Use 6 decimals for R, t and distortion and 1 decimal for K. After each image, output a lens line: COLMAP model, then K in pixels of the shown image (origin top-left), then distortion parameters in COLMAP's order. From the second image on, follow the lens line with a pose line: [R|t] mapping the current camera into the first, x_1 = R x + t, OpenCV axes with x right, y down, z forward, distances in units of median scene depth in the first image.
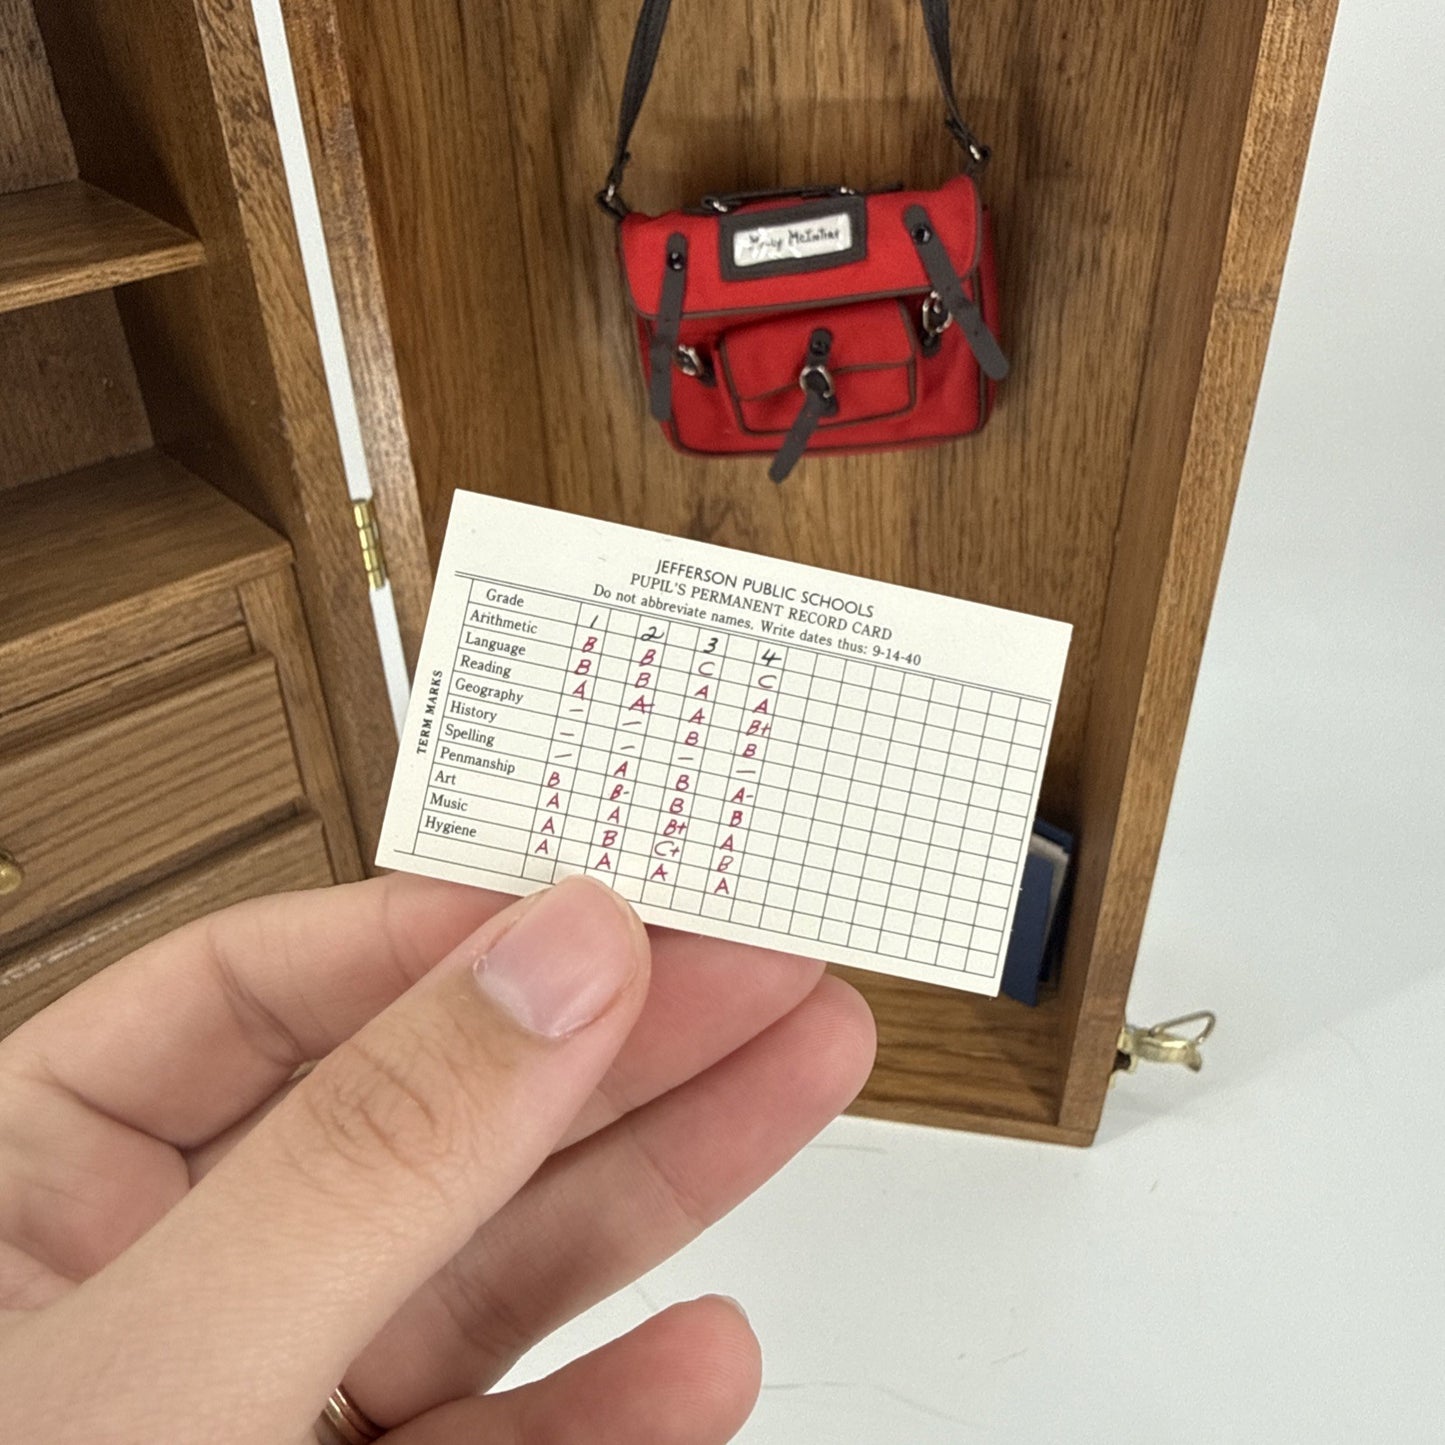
lens RADIAL K [[1376.4, 0, 724.3], [0, 1376.4, 718.1], [0, 0, 1]] dist [-0.001819, 0.003286]
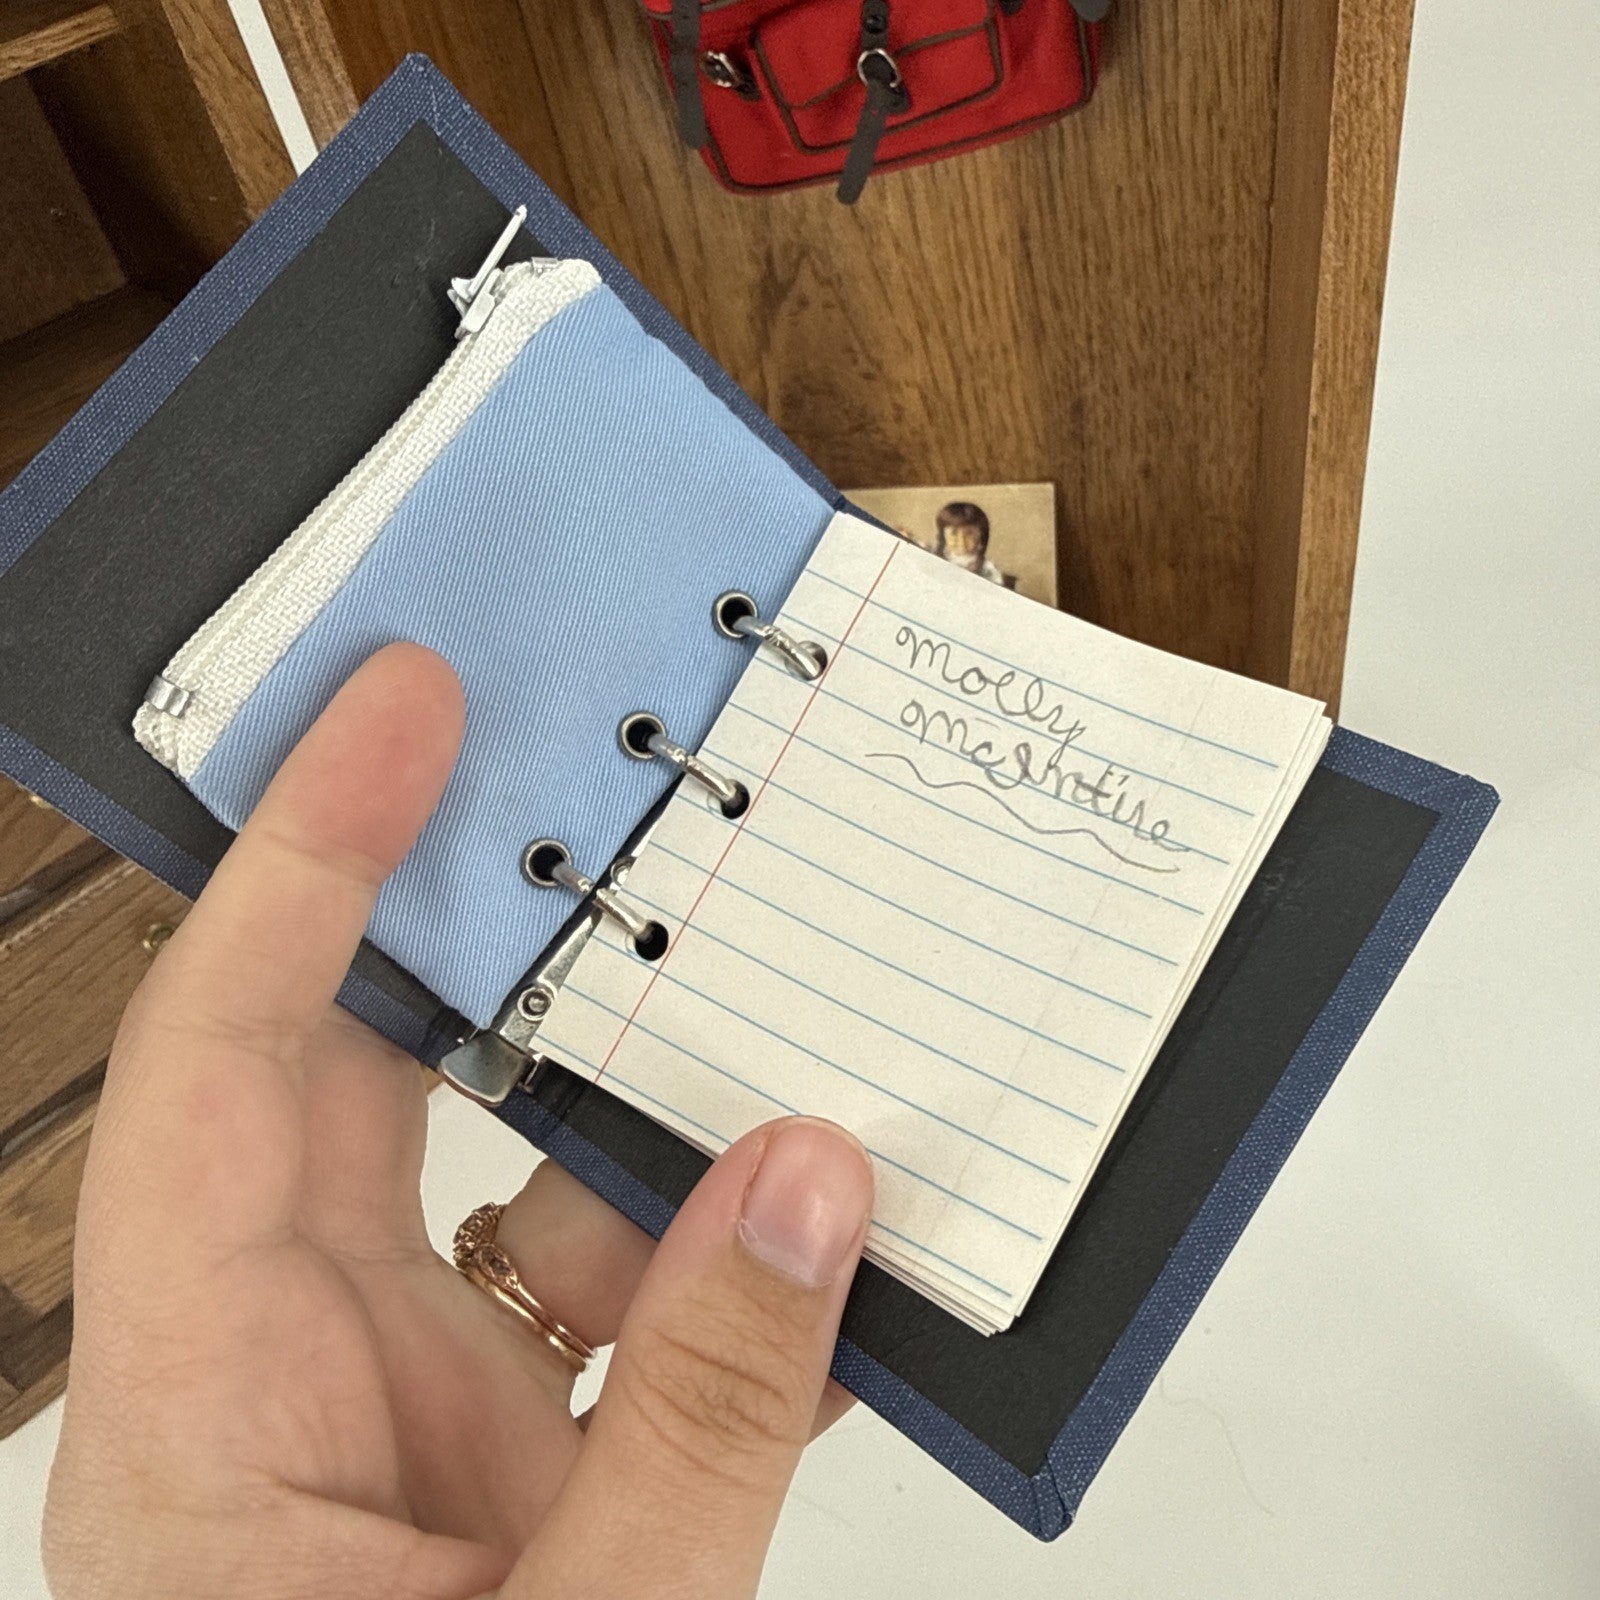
lens RADIAL K [[1524.1, 0, 802.0], [0, 1524.1, 795.2], [0, 0, 1]] dist [-0.001819, 0.003286]
pose [[0.988202, -0.135642, -0.071118, 0.030658], [0.145019, 0.978041, 0.149683, 0.039604], [0.049254, -0.158230, 0.986173, 0.038460]]
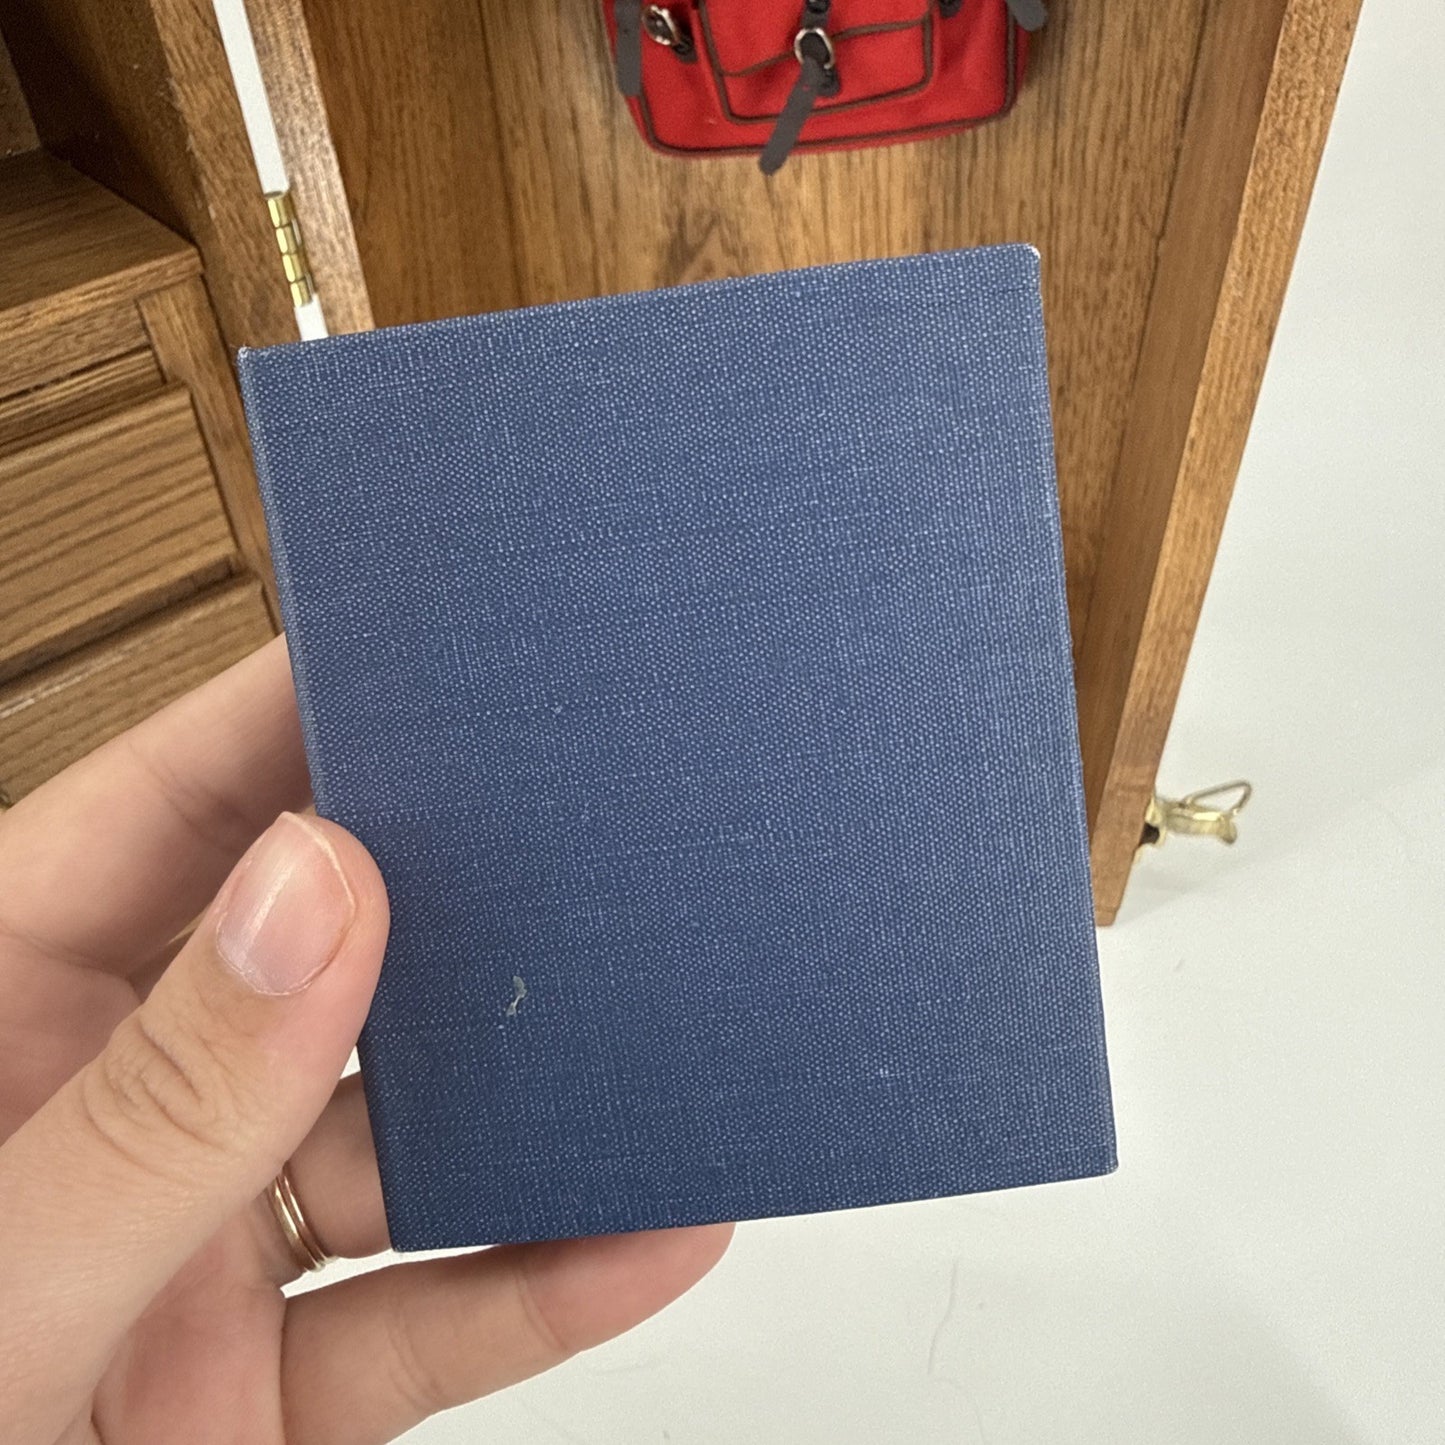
lens RADIAL K [[1376.4, 0, 724.3], [0, 1376.4, 718.1], [0, 0, 1]] dist [-0.001819, 0.003286]
pose [[0.999897, -0.014320, 0.000339, 0.006277], [0.014138, 0.990423, 0.137342, 0.049543], [-0.002302, -0.137323, 0.990524, 0.119683]]
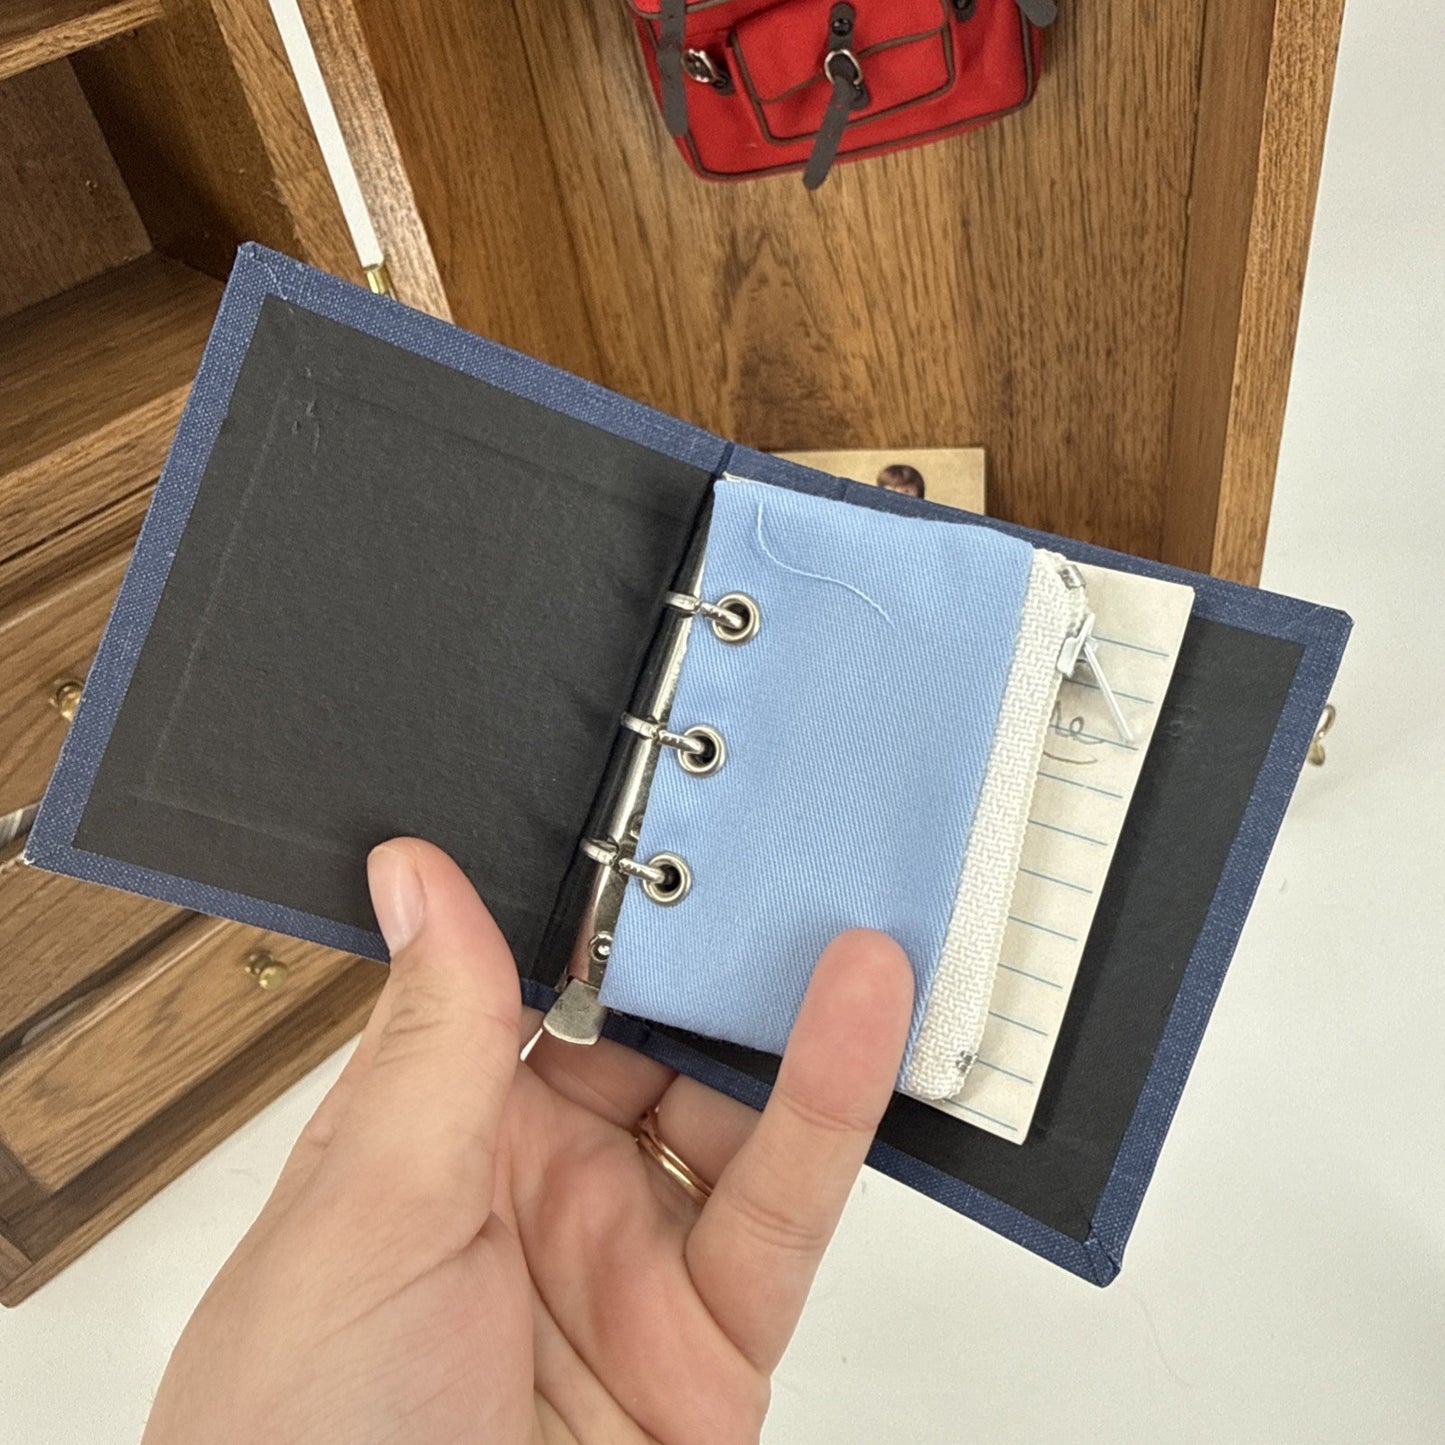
lens RADIAL K [[1376.4, 0, 724.3], [0, 1376.4, 718.1], [0, 0, 1]] dist [-0.001819, 0.003286]
pose [[0.990704, -0.121998, -0.060182, -0.008880], [0.129112, 0.982596, 0.133547, 0.050082], [0.042842, -0.140076, 0.989213, 0.042851]]
